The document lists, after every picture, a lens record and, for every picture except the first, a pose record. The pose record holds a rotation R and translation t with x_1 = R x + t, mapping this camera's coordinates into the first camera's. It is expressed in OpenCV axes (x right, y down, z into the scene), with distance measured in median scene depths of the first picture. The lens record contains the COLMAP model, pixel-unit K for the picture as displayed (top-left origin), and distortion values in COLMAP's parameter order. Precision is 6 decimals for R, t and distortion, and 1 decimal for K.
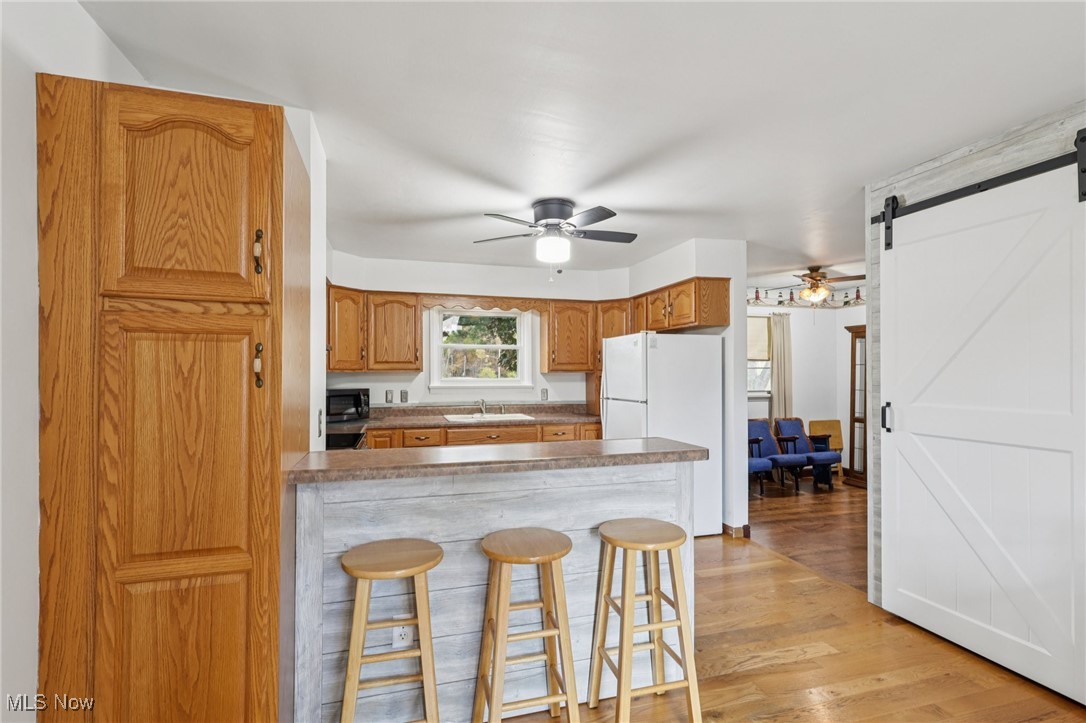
lens RADIAL K [[507.1, 0, 540.5], [0, 507.1, 372.3], [0, 0, 1]] dist [0.000060, -0.000111]
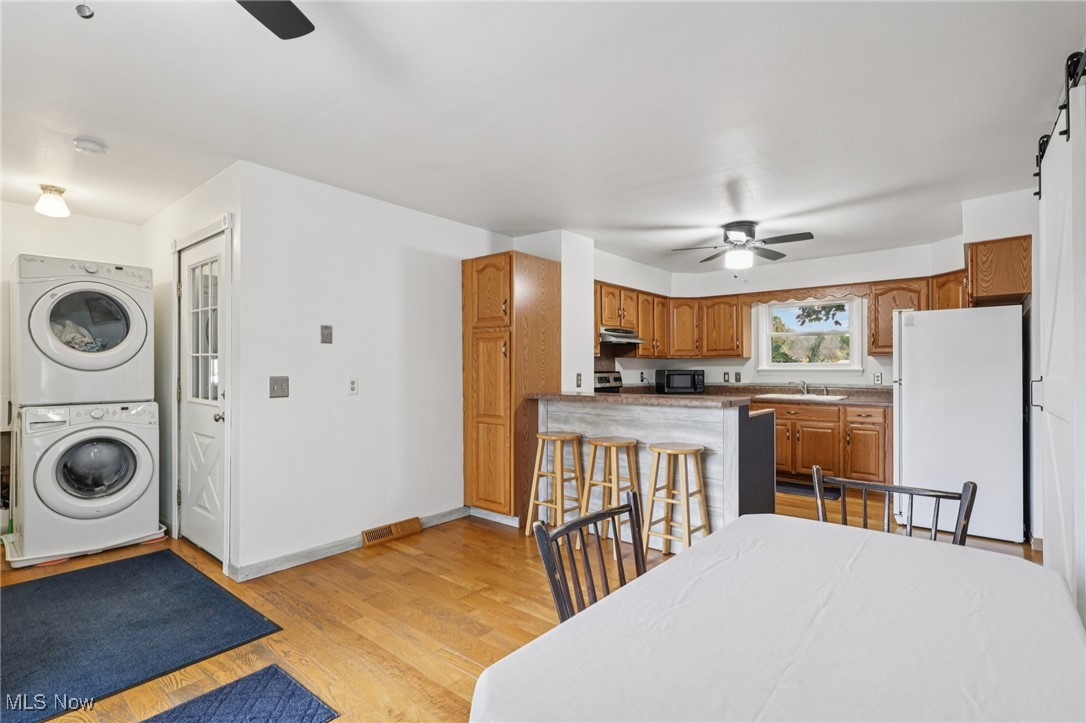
lens RADIAL K [[507.1, 0, 540.5], [0, 507.1, 372.3], [0, 0, 1]] dist [0.000060, -0.000111]
pose [[0.559216, 0.005699, -0.829003, 0.533149], [0.002616, 0.999959, 0.008639, 0.025116], [0.829018, -0.007000, 0.559178, -0.106015]]
